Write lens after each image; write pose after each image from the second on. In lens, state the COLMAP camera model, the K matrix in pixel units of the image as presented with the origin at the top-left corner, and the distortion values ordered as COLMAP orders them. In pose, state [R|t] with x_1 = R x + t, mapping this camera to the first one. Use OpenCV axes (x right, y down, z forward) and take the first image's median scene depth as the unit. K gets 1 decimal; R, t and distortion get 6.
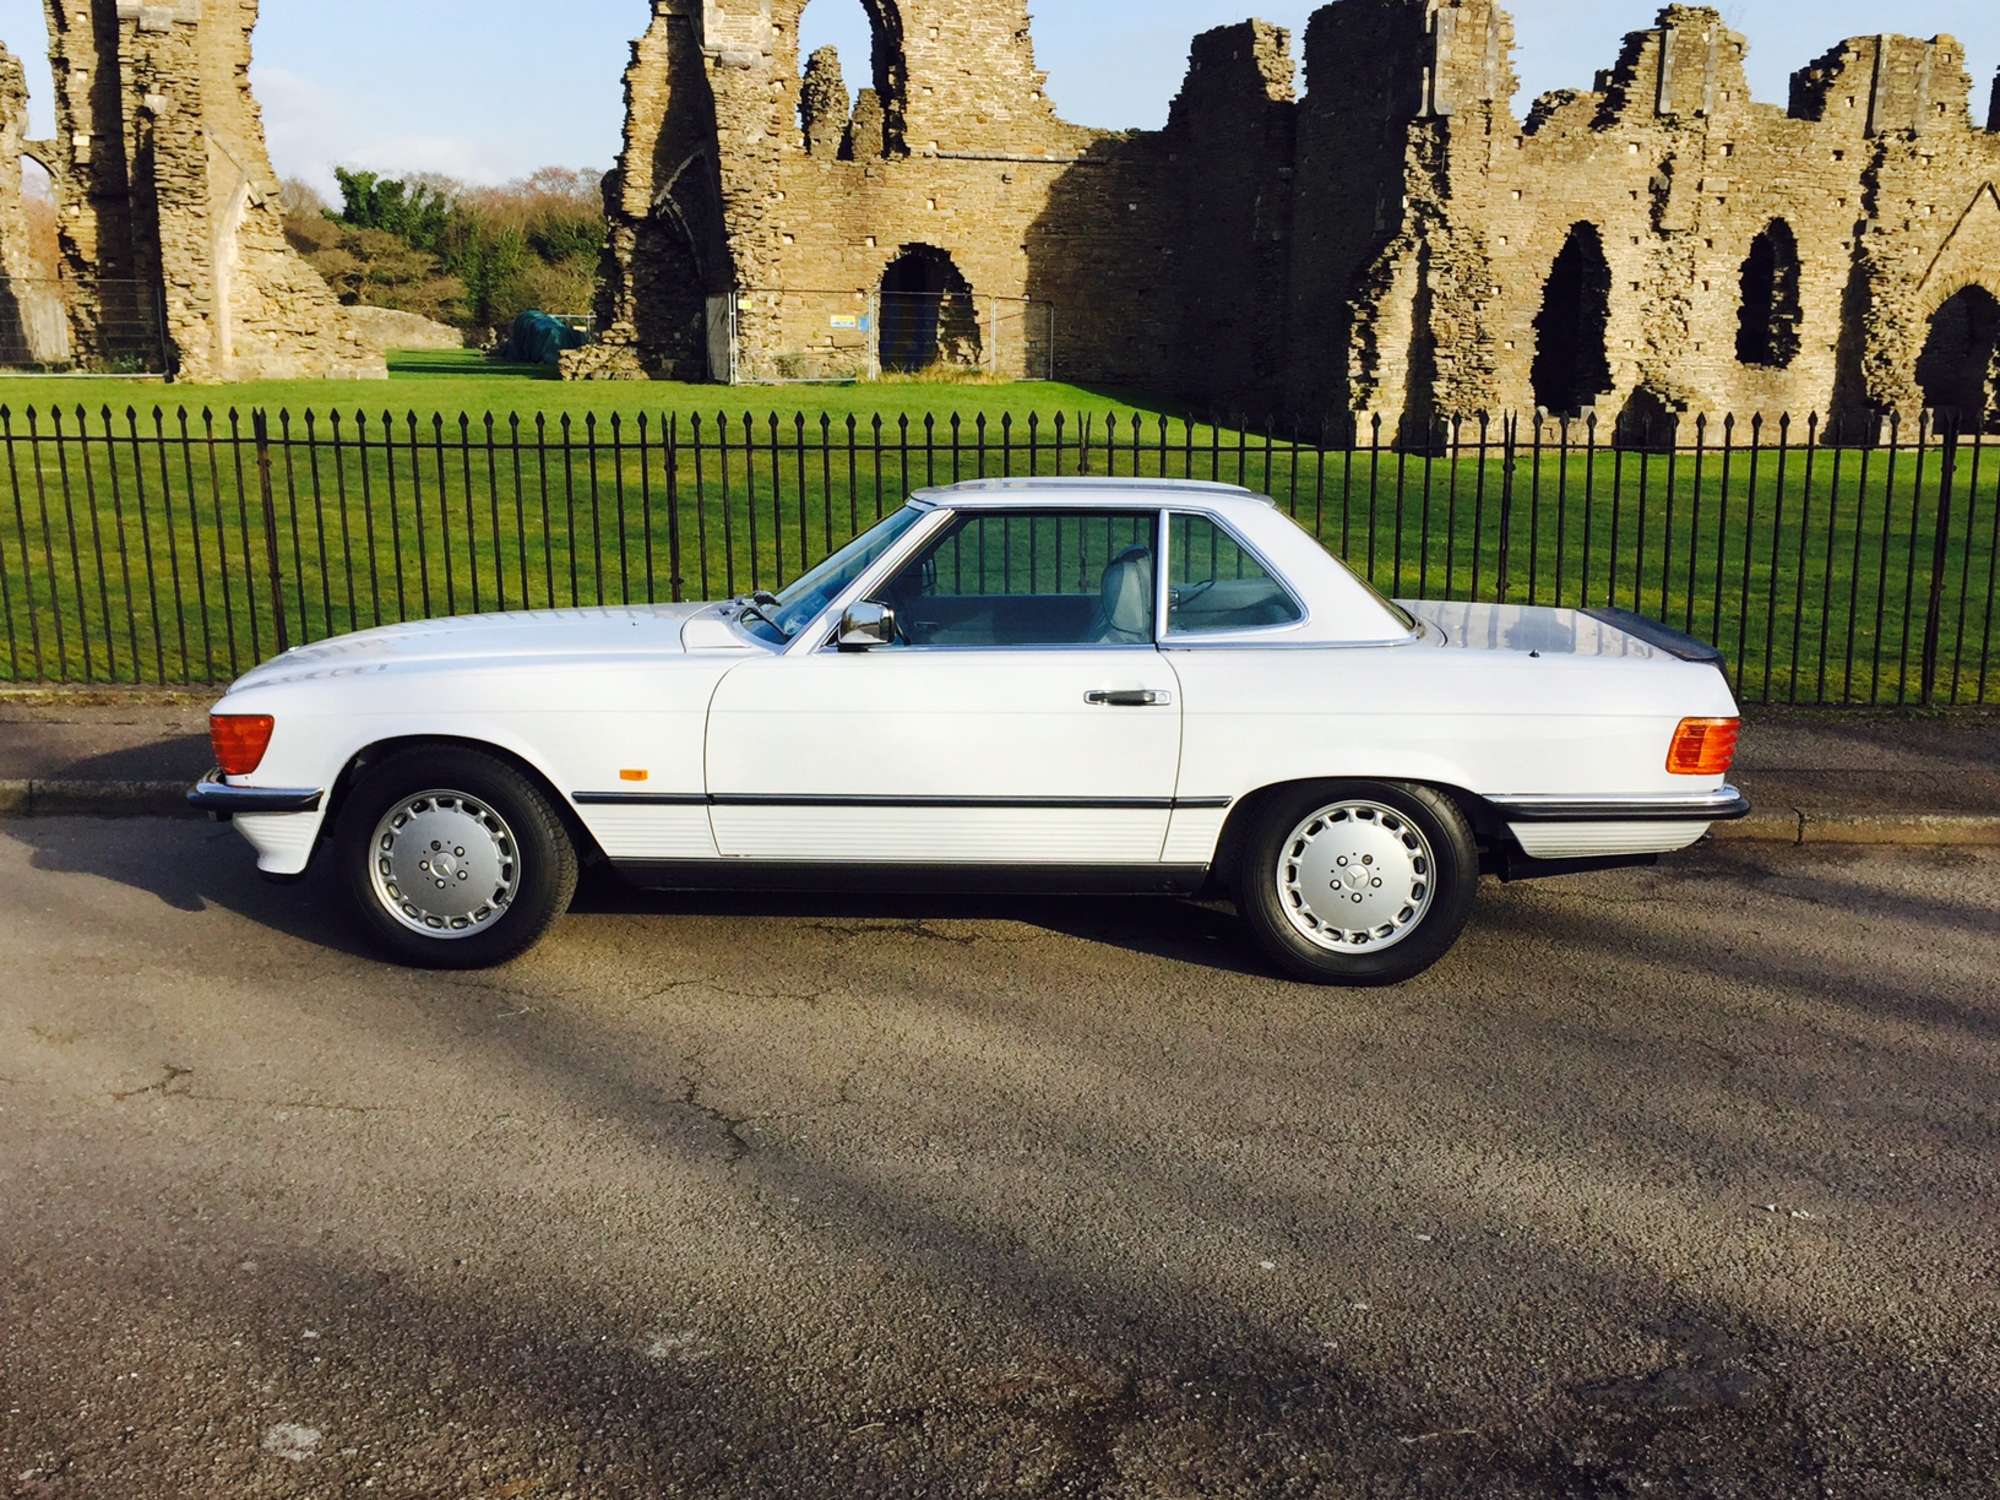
lens RADIAL K [[1965.0, 0, 990.9], [0, 1965.0, 747.2], [0, 0, 1]] dist [0.031794, 0.000000]
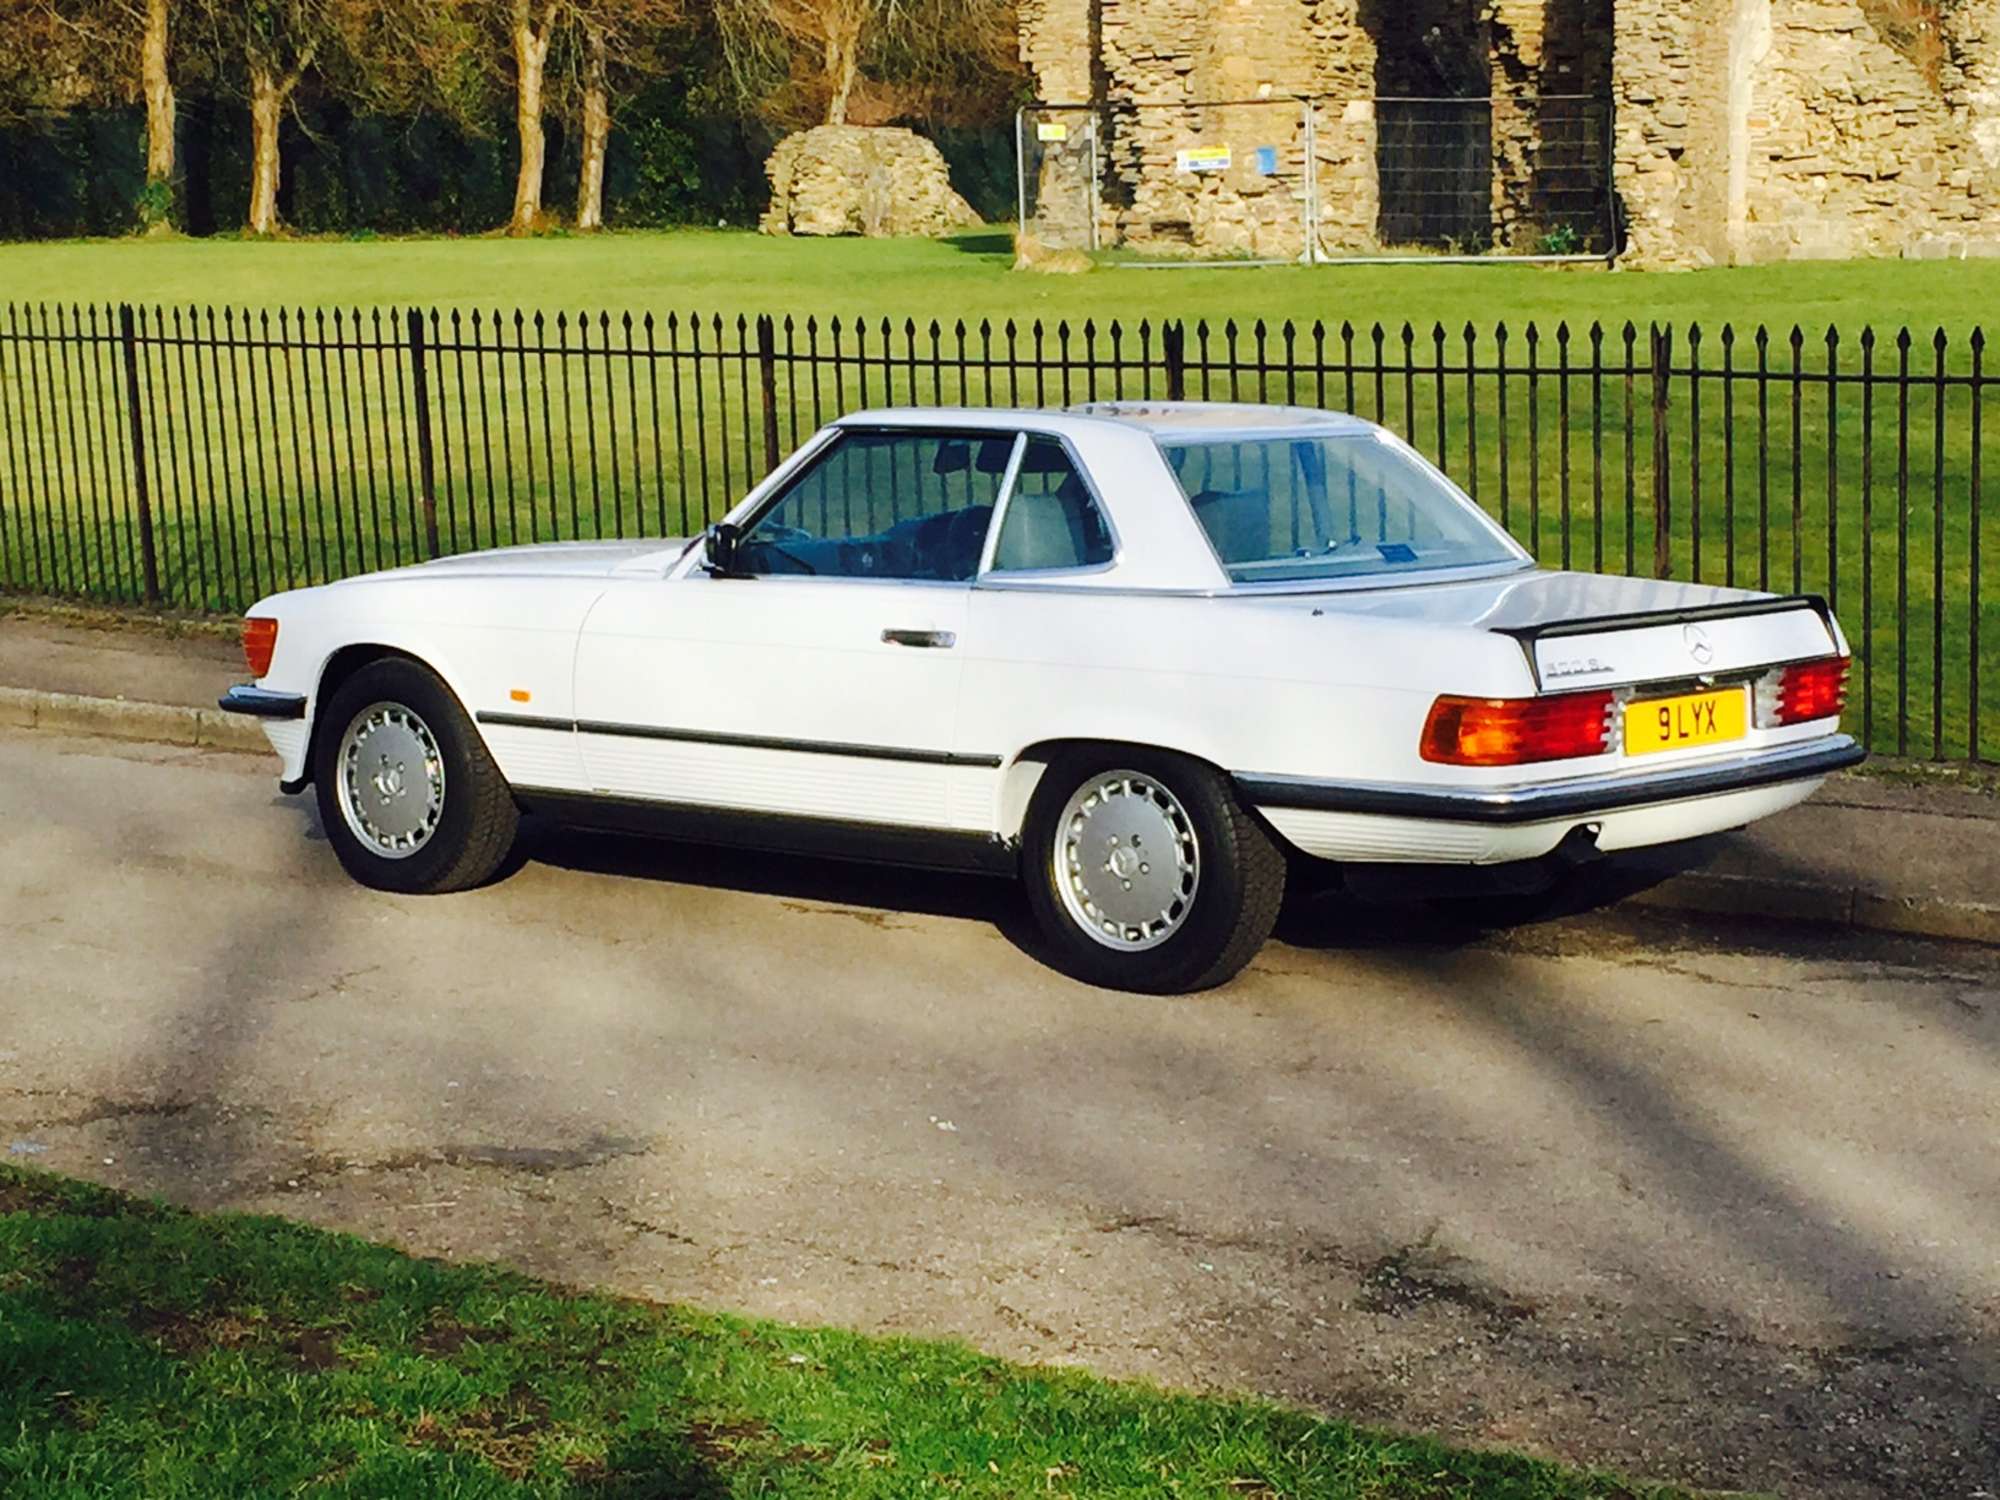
lens RADIAL K [[4087.9, 0, 1100.9], [0, 4087.9, 788.3], [0, 0, 1]] dist [0.067327, 0.000000]
pose [[0.823712, 0.069239, -0.562766, 0.133497], [-0.099699, 0.994739, -0.023541, 0.008785], [0.558175, 0.075498, 0.826281, -0.055190]]
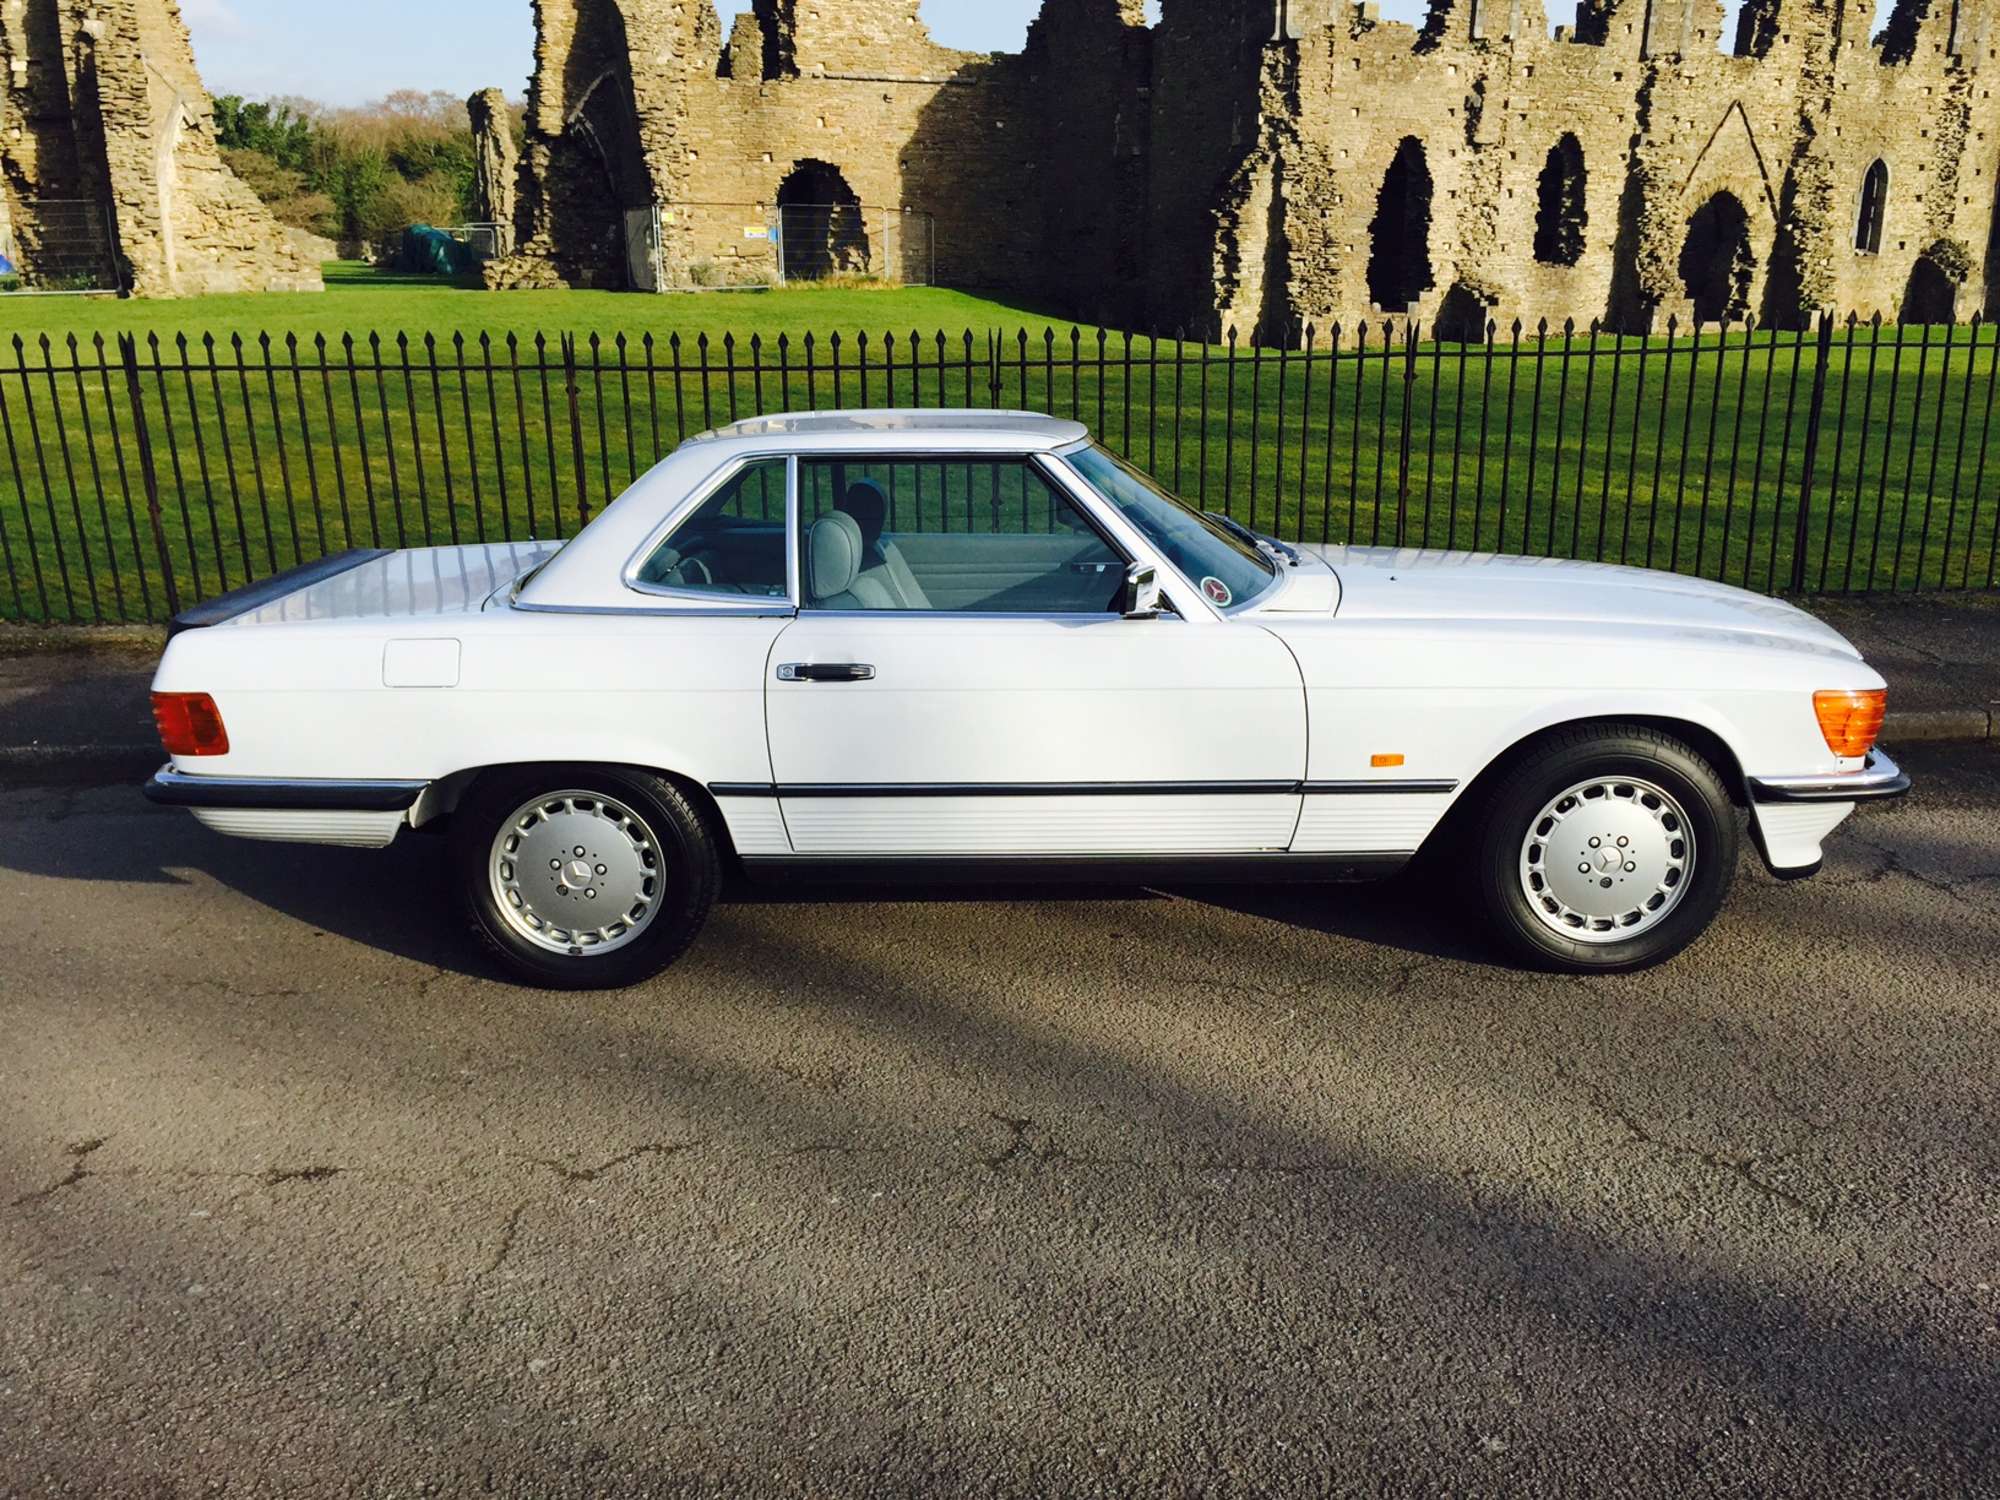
lens RADIAL K [[1677.2, 0, 996.2], [0, 1677.2, 747.9], [0, 0, 1]] dist [0.072538, -0.109551]
pose [[0.993923, -0.041496, 0.101956, -0.049932], [0.032776, 0.995777, 0.085756, -0.006791], [-0.105084, -0.081893, 0.991086, 0.029708]]
